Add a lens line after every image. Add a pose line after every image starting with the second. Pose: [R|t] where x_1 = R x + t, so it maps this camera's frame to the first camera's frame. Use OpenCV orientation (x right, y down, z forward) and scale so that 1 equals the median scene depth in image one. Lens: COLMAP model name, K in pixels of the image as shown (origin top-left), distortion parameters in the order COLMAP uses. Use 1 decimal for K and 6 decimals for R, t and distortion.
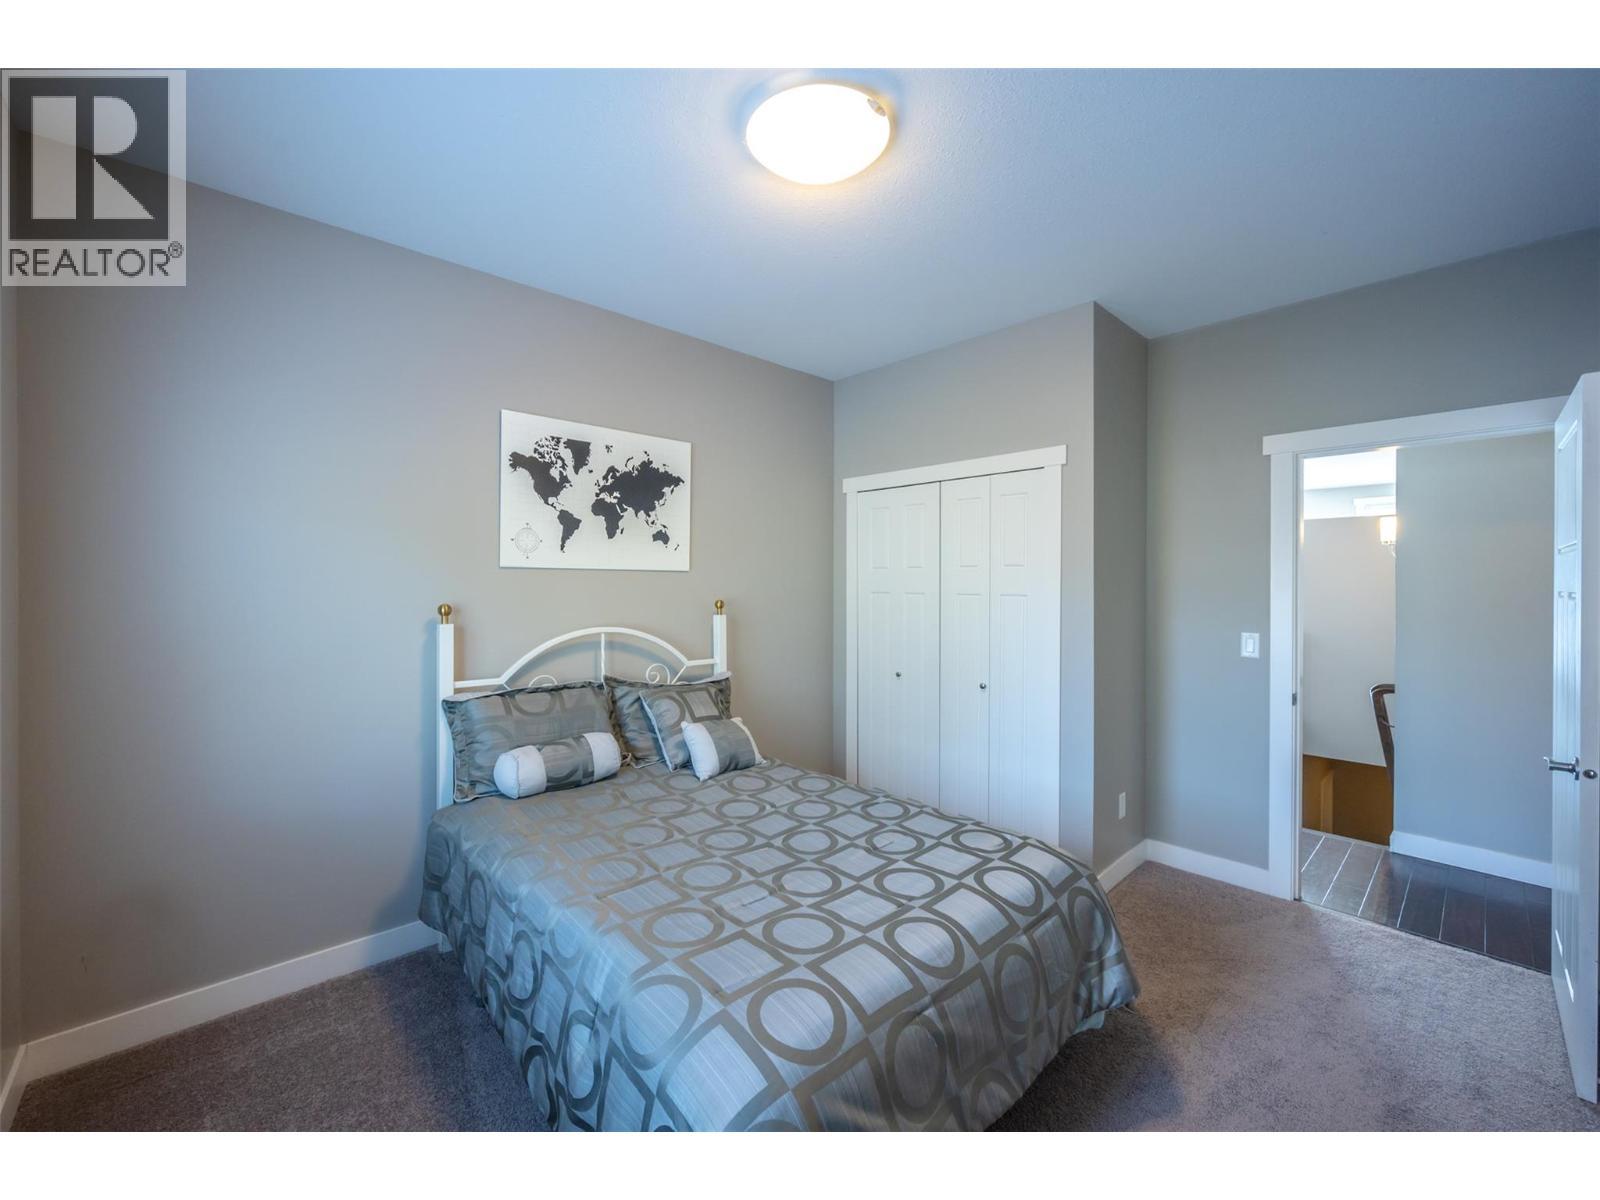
lens RADIAL K [[644.1, 0, 798.9], [0, 644.1, 588.5], [0, 0, 1]] dist [-0.003498, -0.001082]
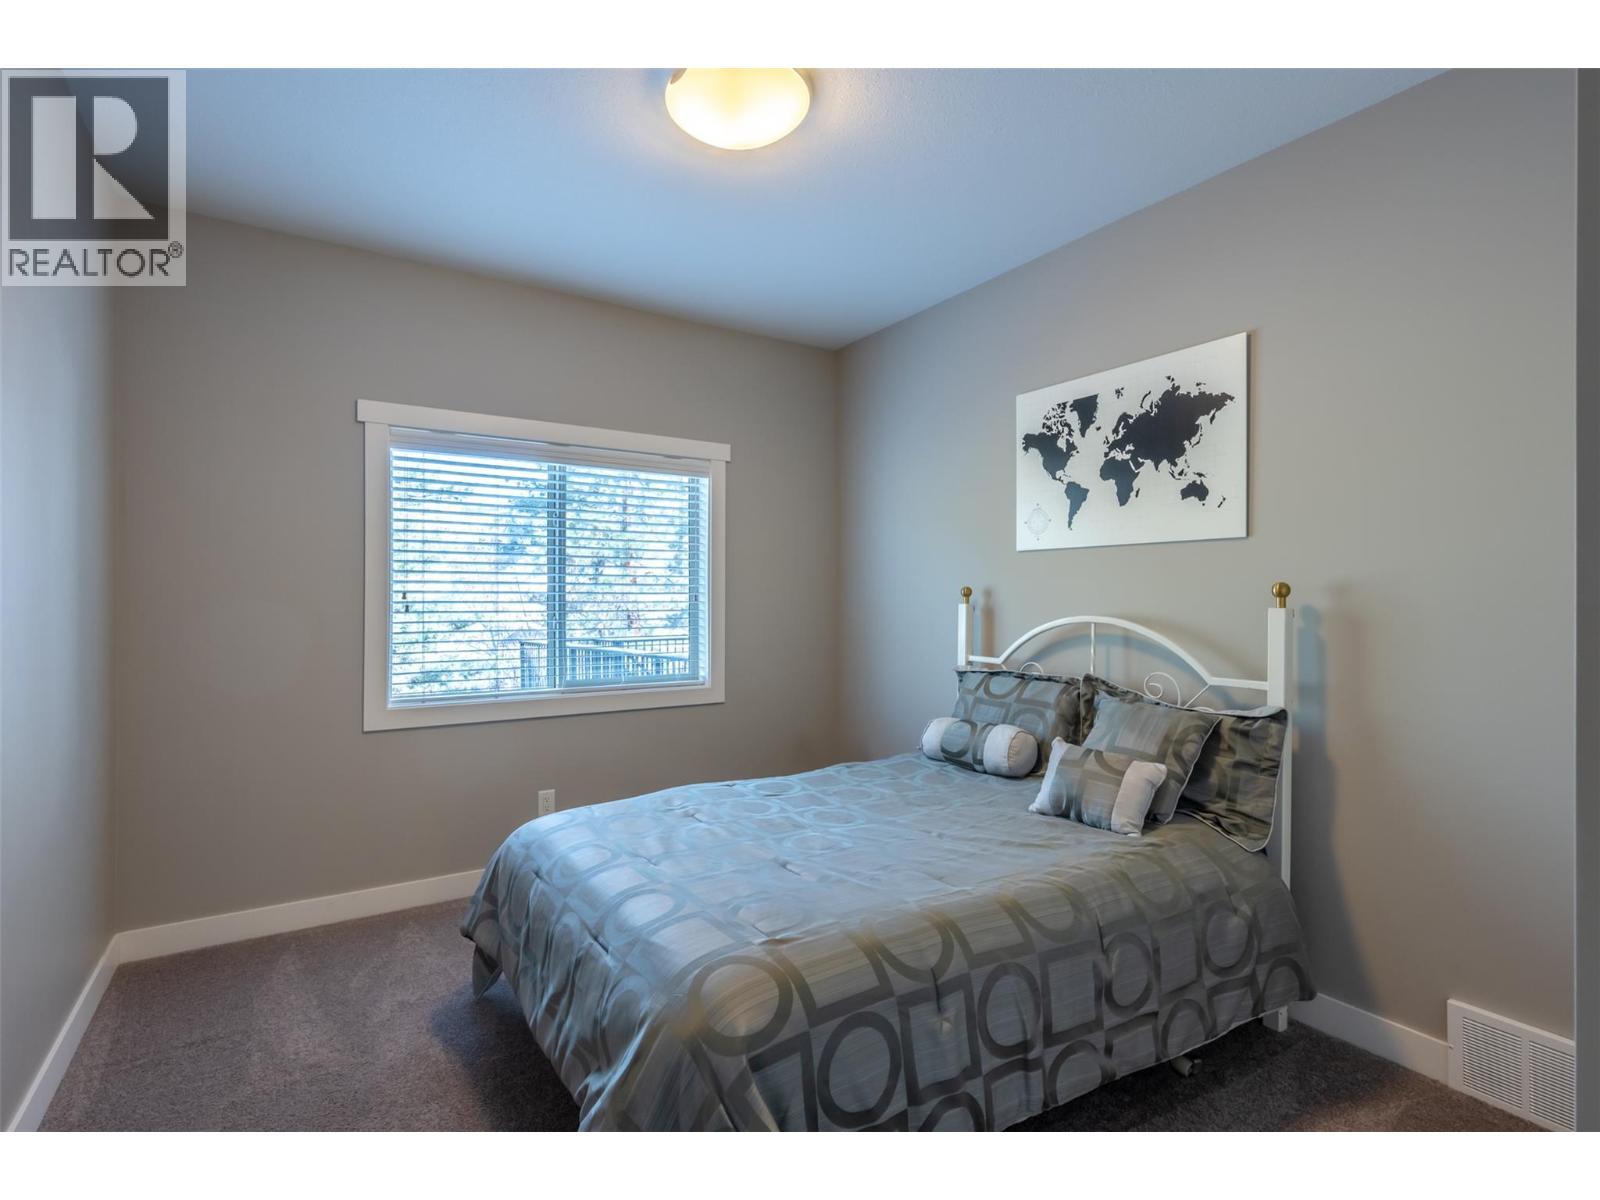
lens RADIAL K [[817.6, 0, 800.9], [0, 817.6, 602.0], [0, 0, 1]] dist [0.004920, -0.000177]
pose [[-0.198411, 0.000735, -0.980119, 0.780340], [-0.006471, 0.999977, 0.002060, 0.041845], [0.980098, 0.006751, -0.198402, 0.826472]]
